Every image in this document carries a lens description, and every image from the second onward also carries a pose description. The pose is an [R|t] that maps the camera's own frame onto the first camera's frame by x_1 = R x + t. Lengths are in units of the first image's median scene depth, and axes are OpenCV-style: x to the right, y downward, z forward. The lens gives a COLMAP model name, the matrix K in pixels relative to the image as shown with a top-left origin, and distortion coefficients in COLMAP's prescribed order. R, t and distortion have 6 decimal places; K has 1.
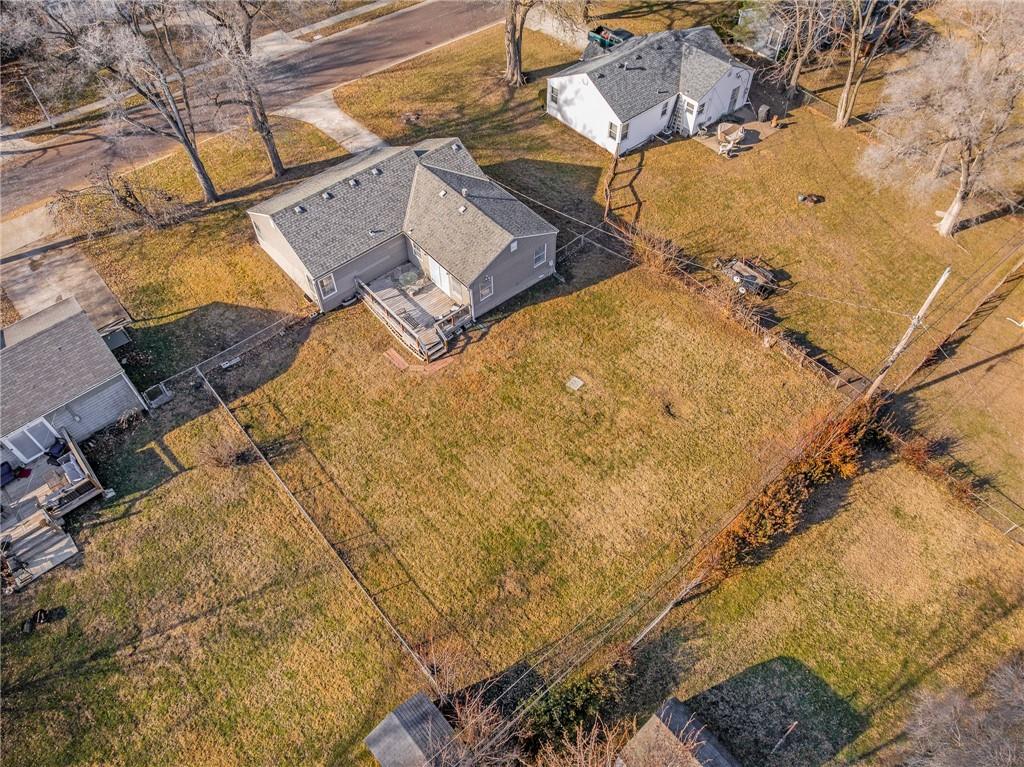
lens RADIAL K [[723.7, 0, 513.6], [0, 723.7, 381.0], [0, 0, 1]] dist [-0.037018, 0.005880]
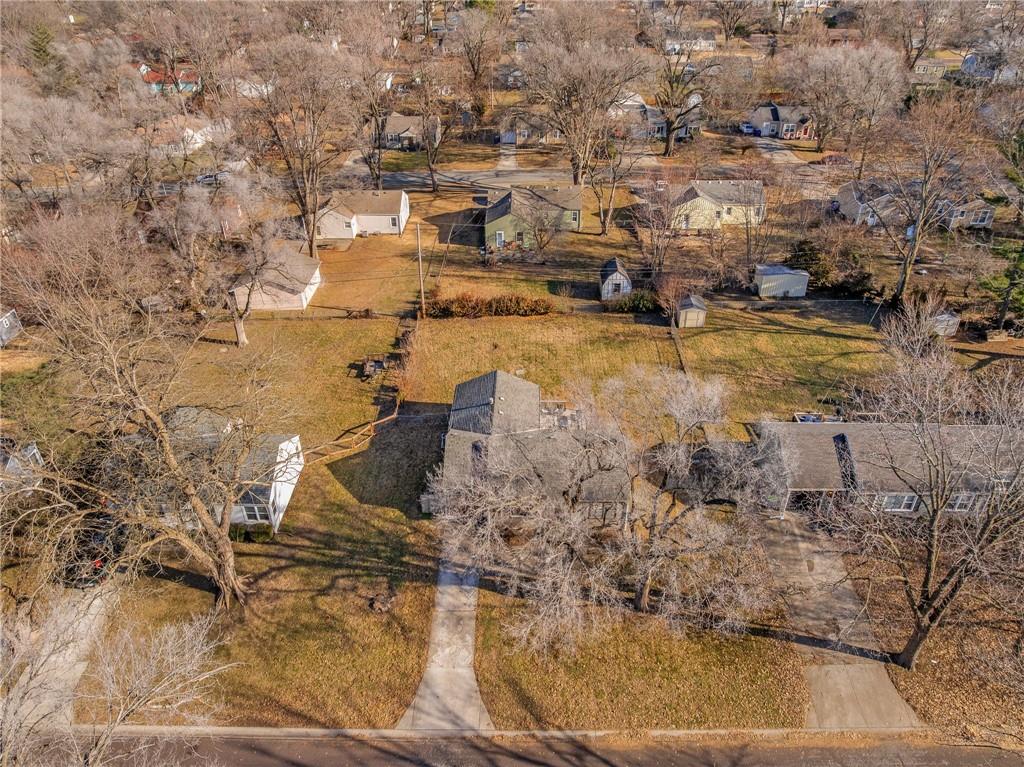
lens RADIAL K [[723.7, 0, 515.0], [0, 723.7, 383.8], [0, 0, 1]] dist [-0.037018, 0.005880]
pose [[-0.741596, -0.365954, 0.562239, -0.906218], [0.537604, 0.177117, 0.824385, -1.455333], [-0.401269, 0.913623, 0.065389, 0.947658]]
